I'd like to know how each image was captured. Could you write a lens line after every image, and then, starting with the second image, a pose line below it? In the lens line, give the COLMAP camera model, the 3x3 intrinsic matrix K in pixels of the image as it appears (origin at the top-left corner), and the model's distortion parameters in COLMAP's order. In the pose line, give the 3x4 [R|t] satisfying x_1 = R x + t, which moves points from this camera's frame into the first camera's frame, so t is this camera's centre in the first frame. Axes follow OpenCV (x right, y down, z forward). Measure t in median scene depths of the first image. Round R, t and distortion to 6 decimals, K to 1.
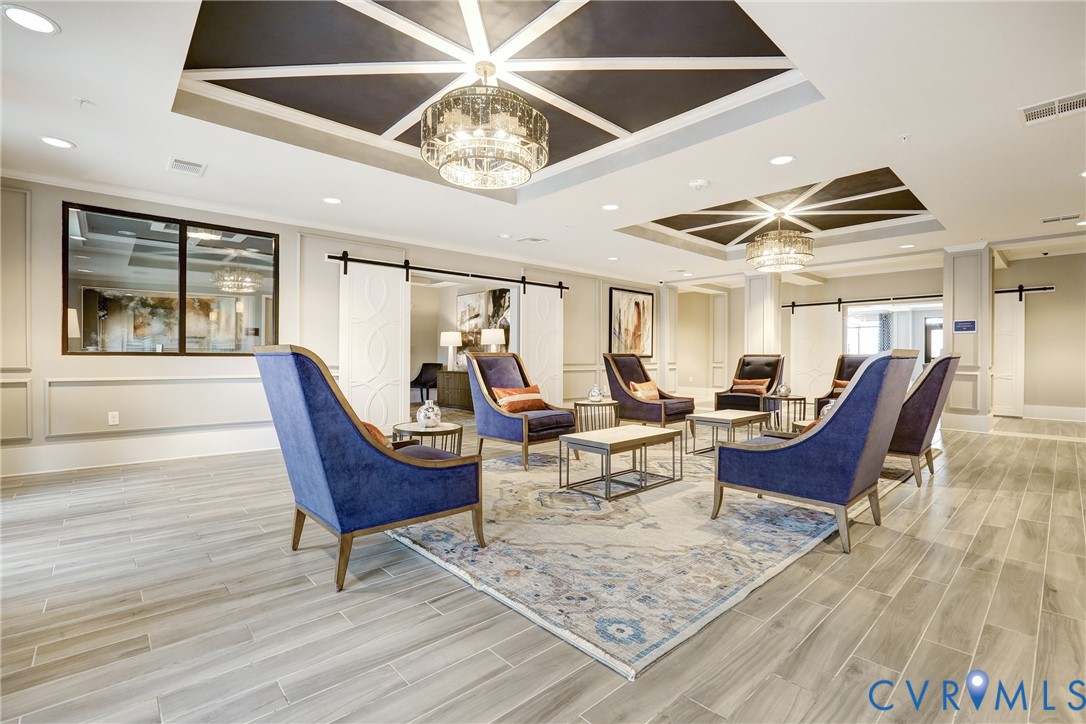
lens RADIAL K [[490.6, 0, 545.8], [0, 490.6, 358.9], [0, 0, 1]] dist [-0.013994, -0.000123]
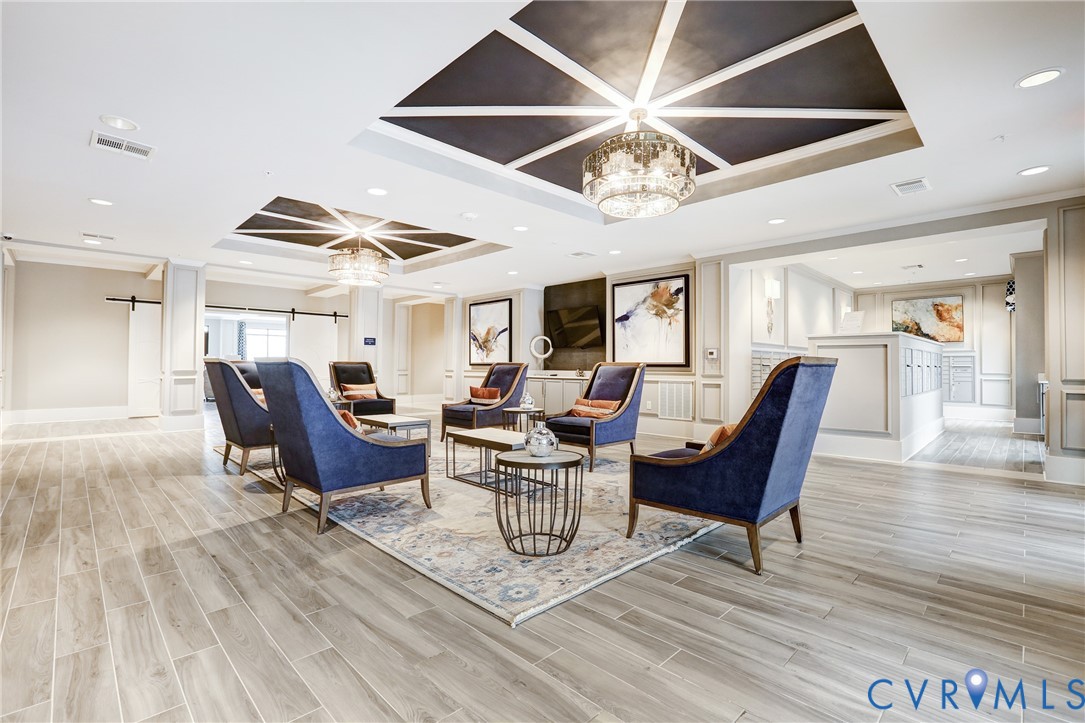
lens RADIAL K [[490.1, 0, 544.9], [0, 490.1, 359.0], [0, 0, 1]] dist [-0.013994, -0.000123]
pose [[-0.035545, 0.003938, 0.999360, -0.942034], [0.006811, 0.999970, -0.003698, -0.013095], [-0.999345, 0.006675, -0.035570, 0.947287]]
